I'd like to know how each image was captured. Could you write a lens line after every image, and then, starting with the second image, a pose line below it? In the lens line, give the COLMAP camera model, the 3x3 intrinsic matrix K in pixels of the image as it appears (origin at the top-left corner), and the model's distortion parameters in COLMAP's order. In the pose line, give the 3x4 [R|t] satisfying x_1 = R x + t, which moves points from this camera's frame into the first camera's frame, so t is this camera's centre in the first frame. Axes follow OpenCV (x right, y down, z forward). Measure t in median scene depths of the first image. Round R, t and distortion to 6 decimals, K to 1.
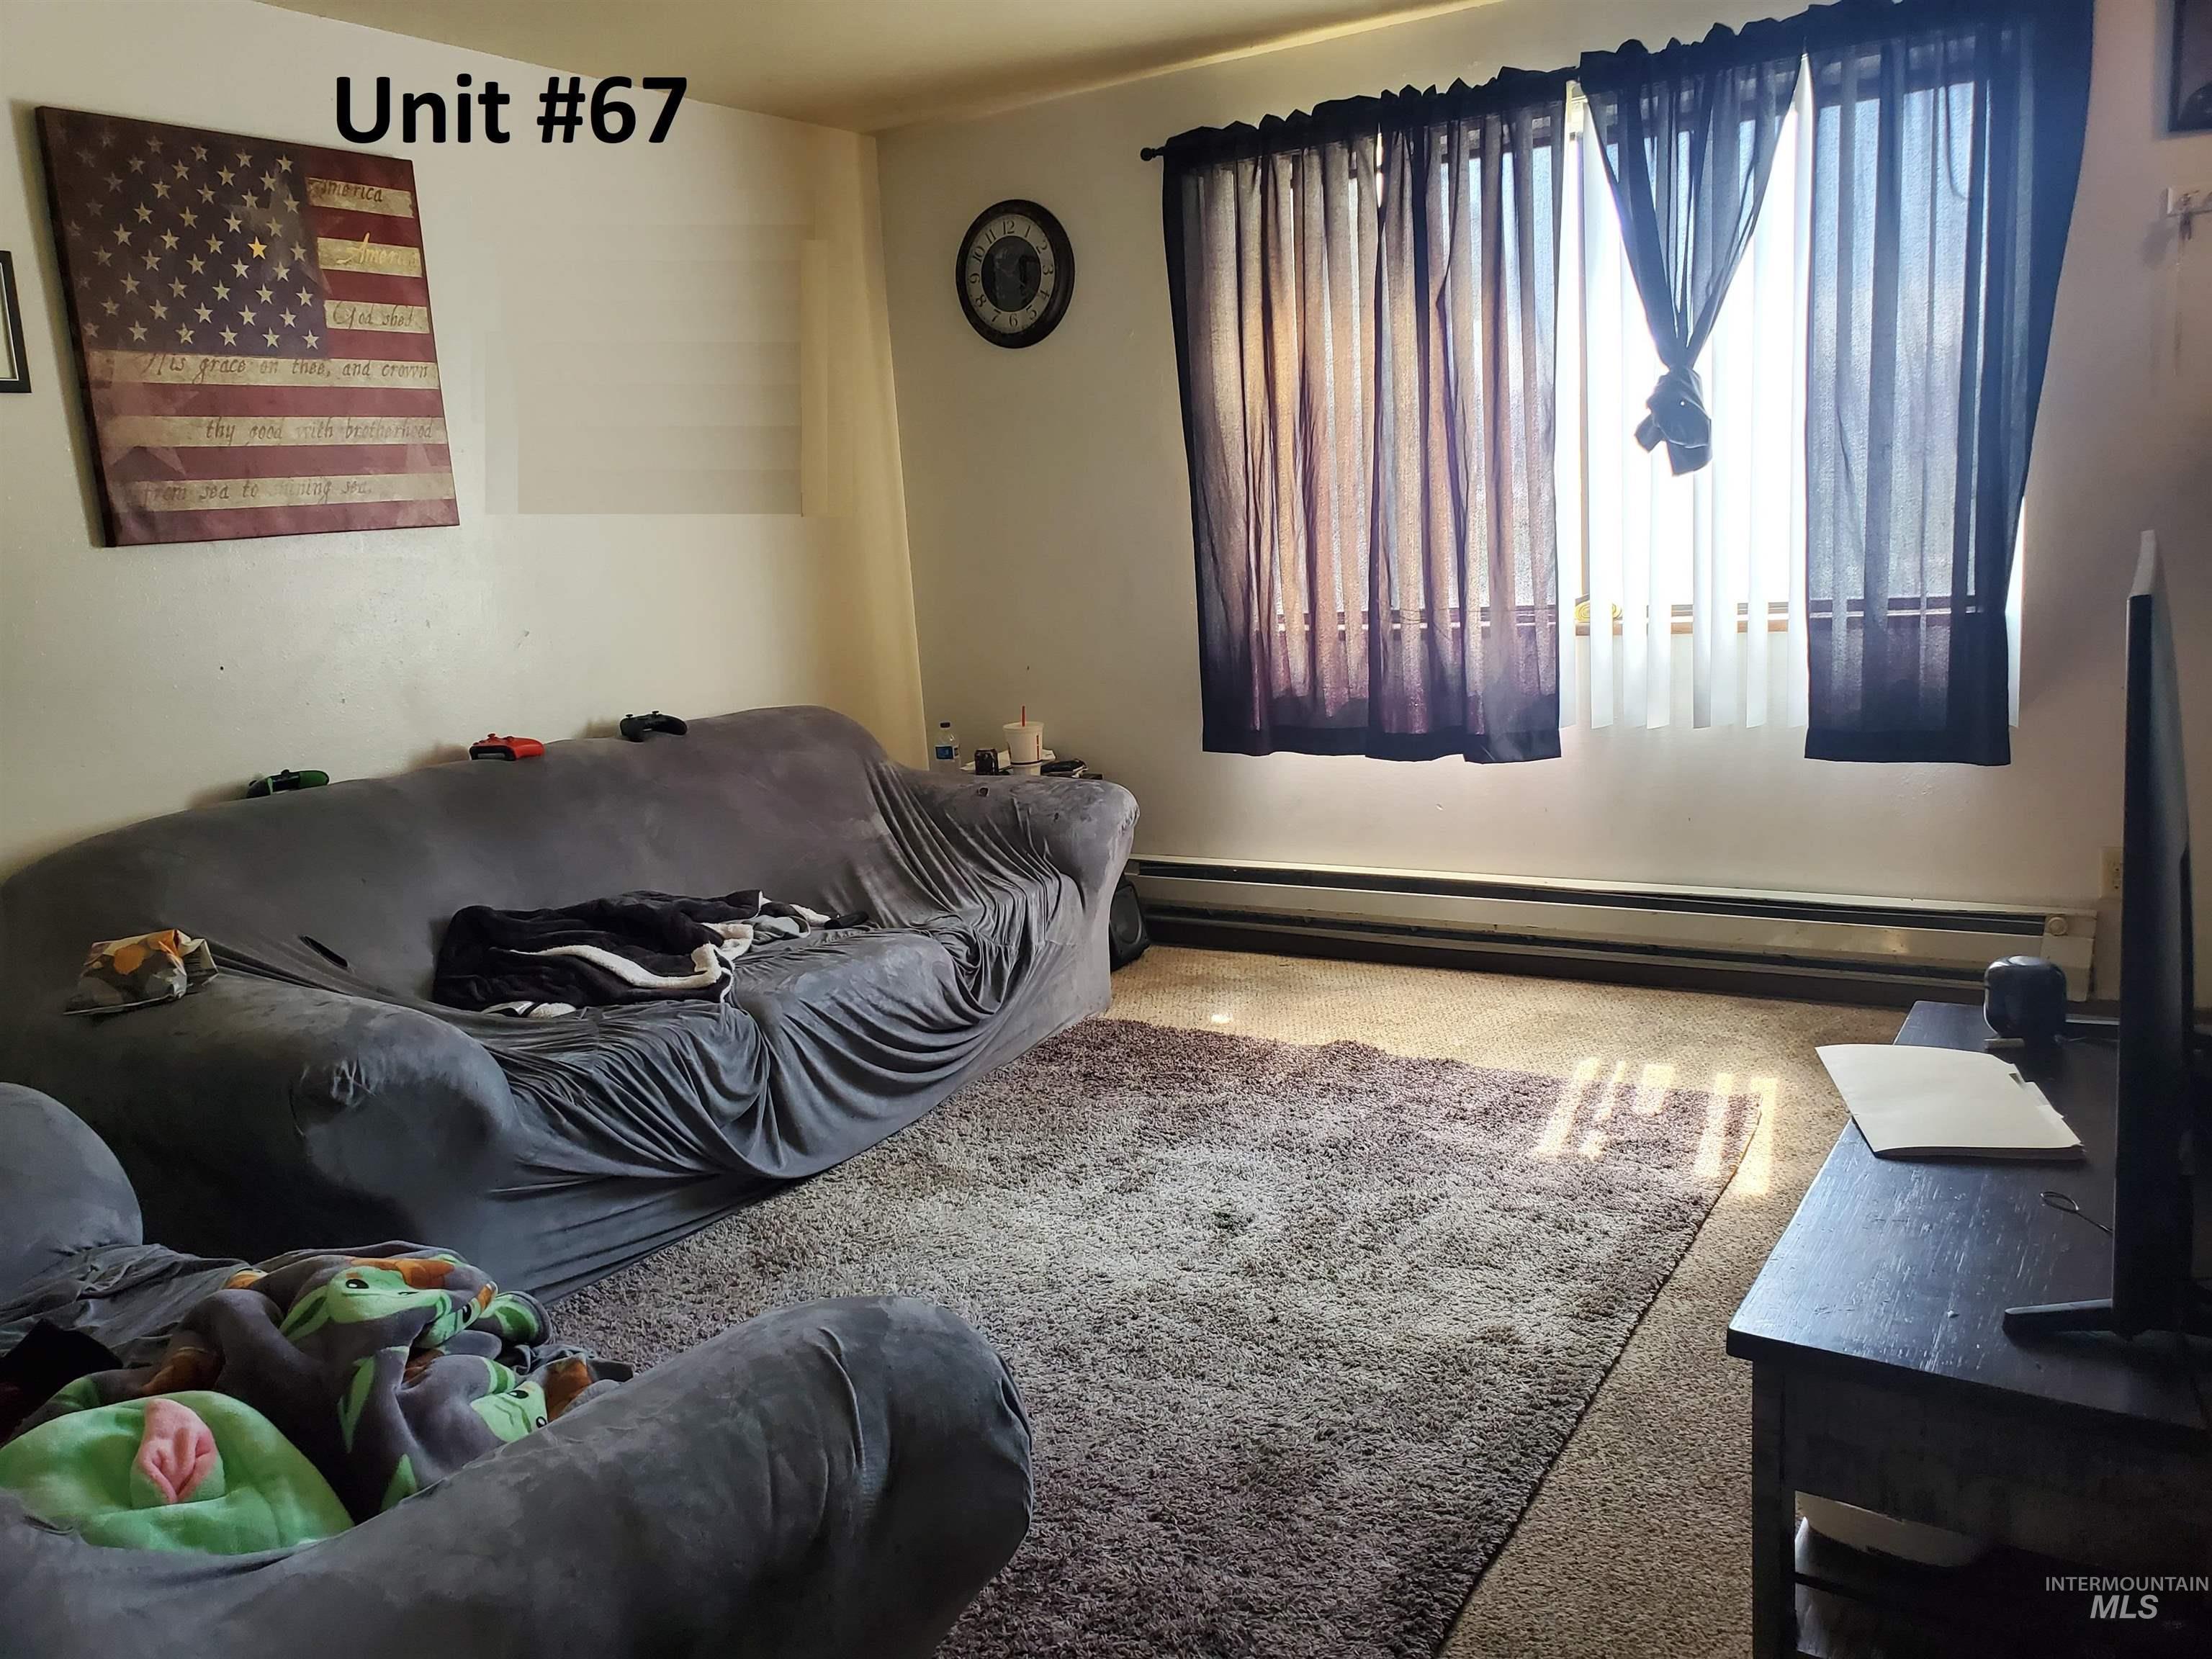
lens RADIAL K [[1685.4, 0, 1106.0], [0, 1685.4, 829.5], [0, 0, 1]] dist [-0.059435, 0.051486]
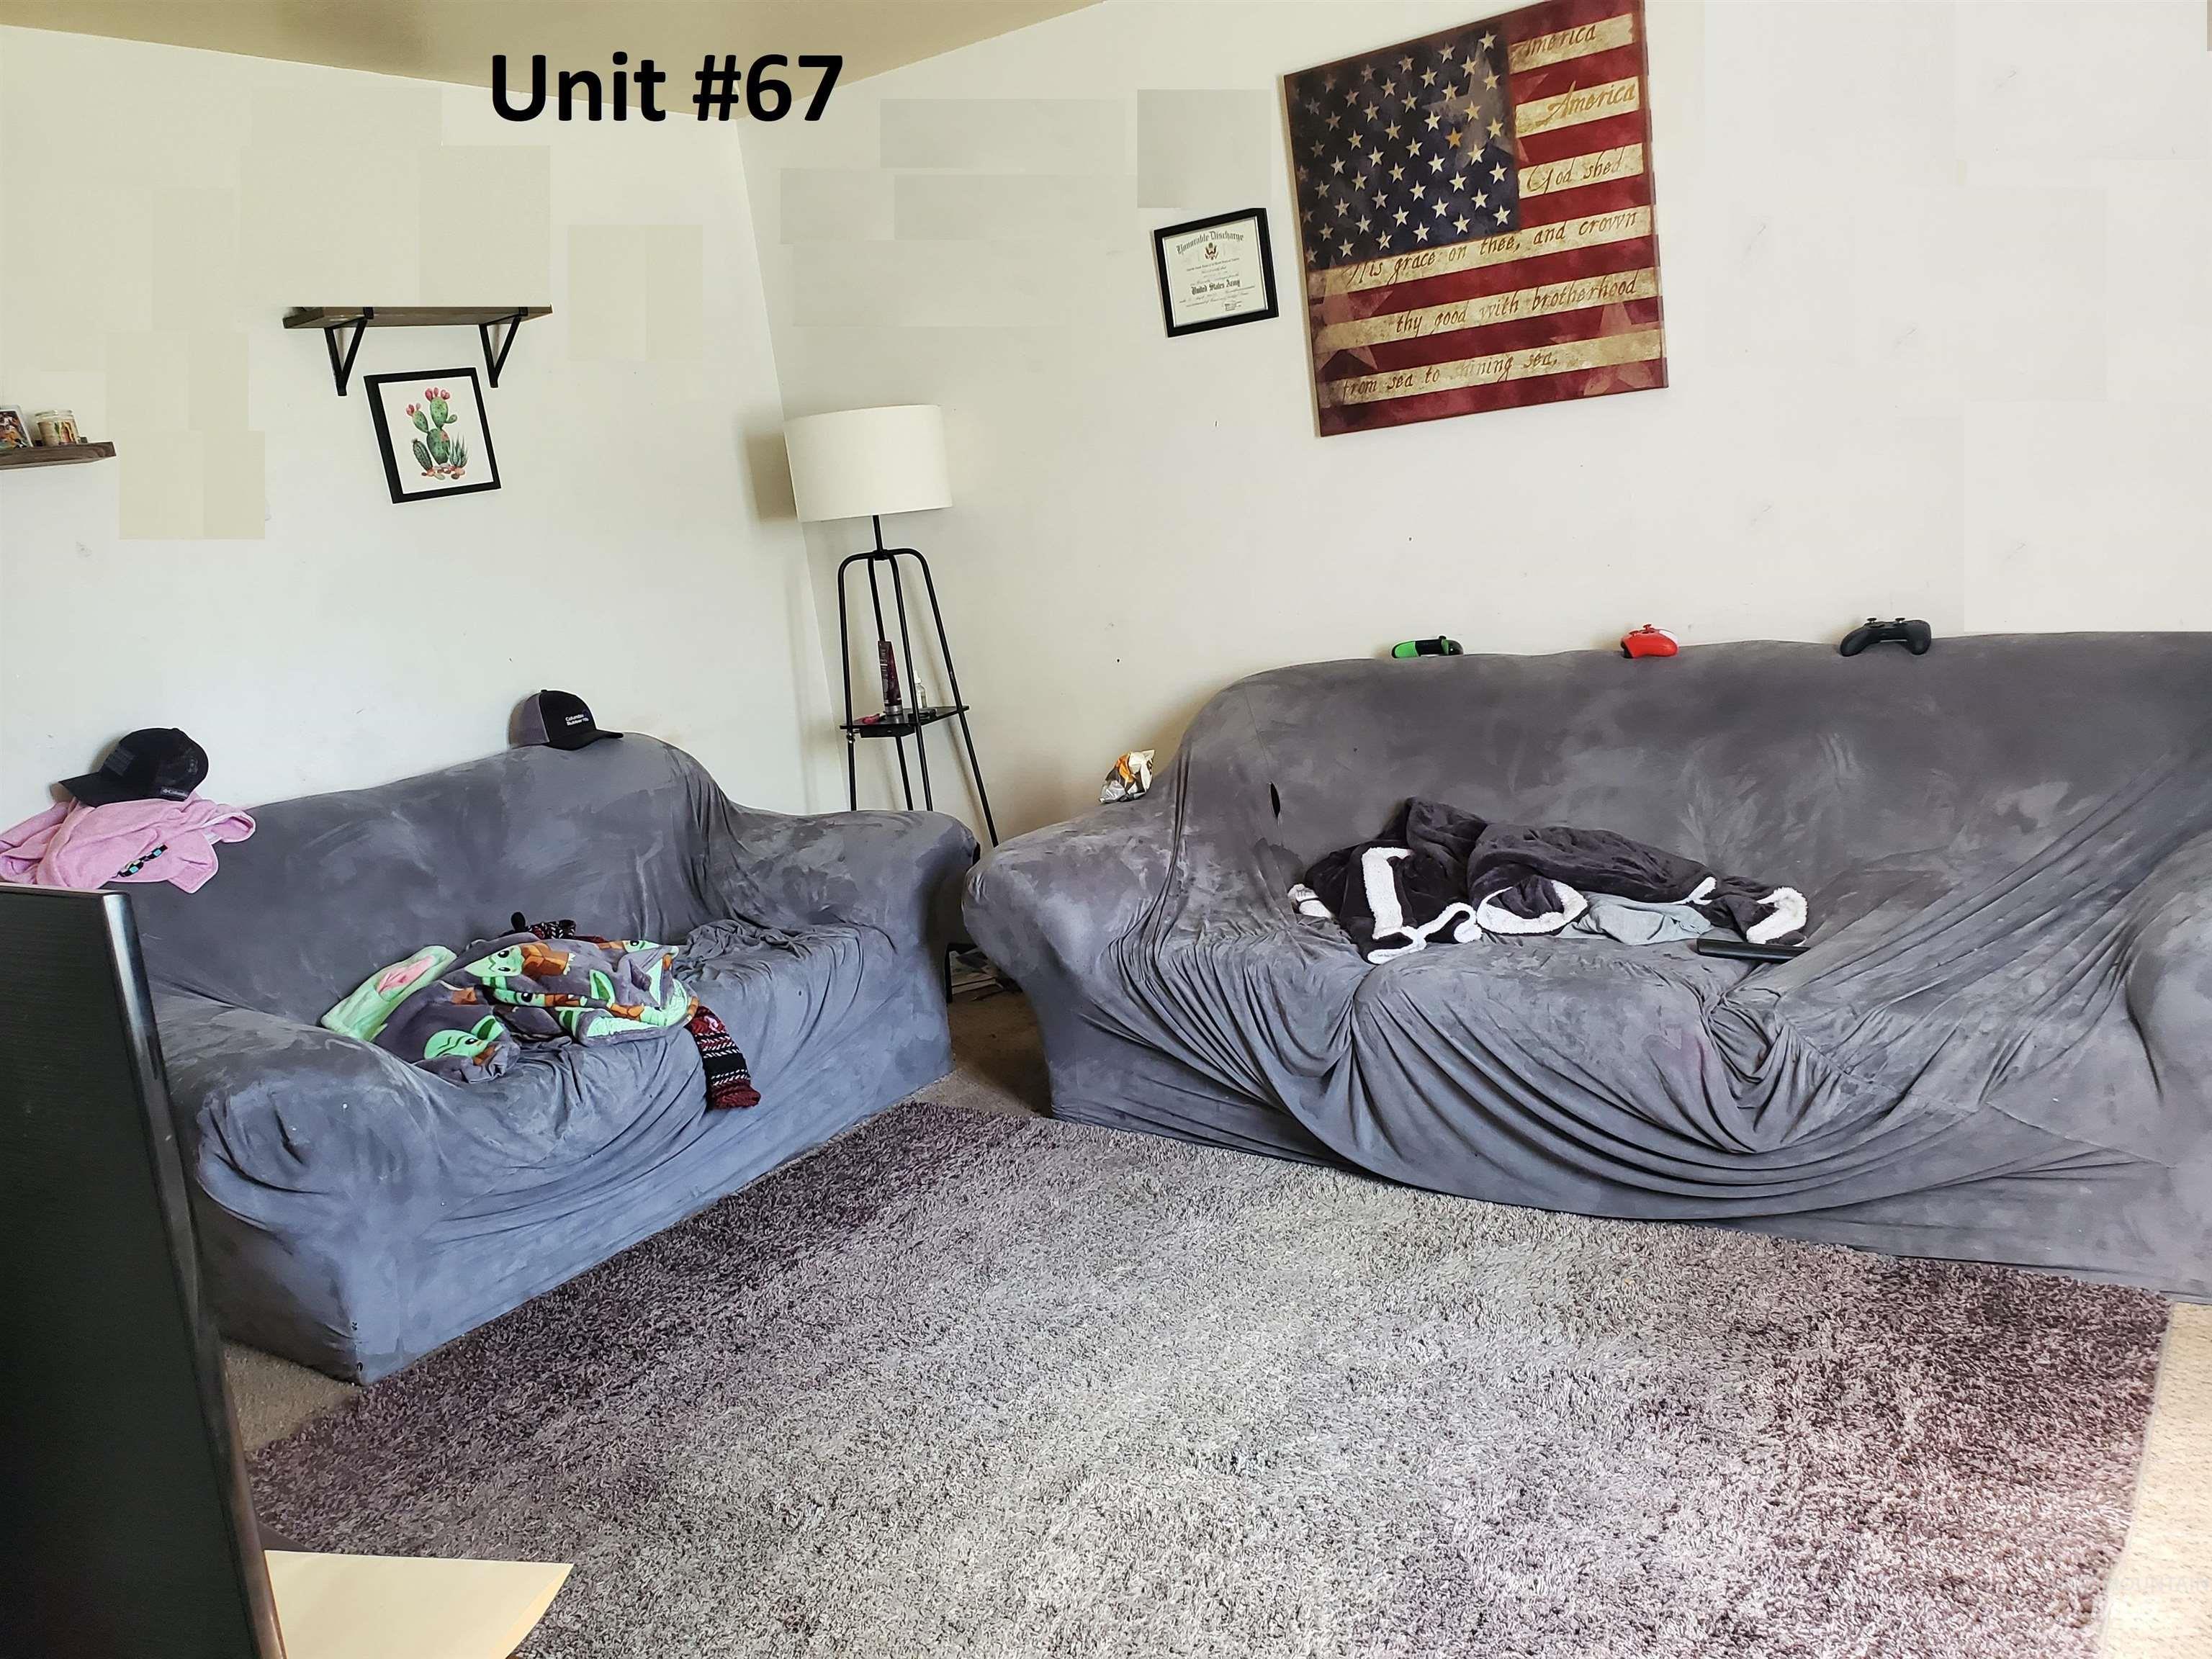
lens RADIAL K [[1685.4, 0, 1106.0], [0, 1685.4, 829.5], [0, 0, 1]] dist [-0.059435, 0.051486]
pose [[-0.060403, 0.254338, -0.965227, 0.614291], [-0.065671, 0.963885, 0.258094, -0.183916], [0.996011, 0.078977, -0.041519, 0.844048]]
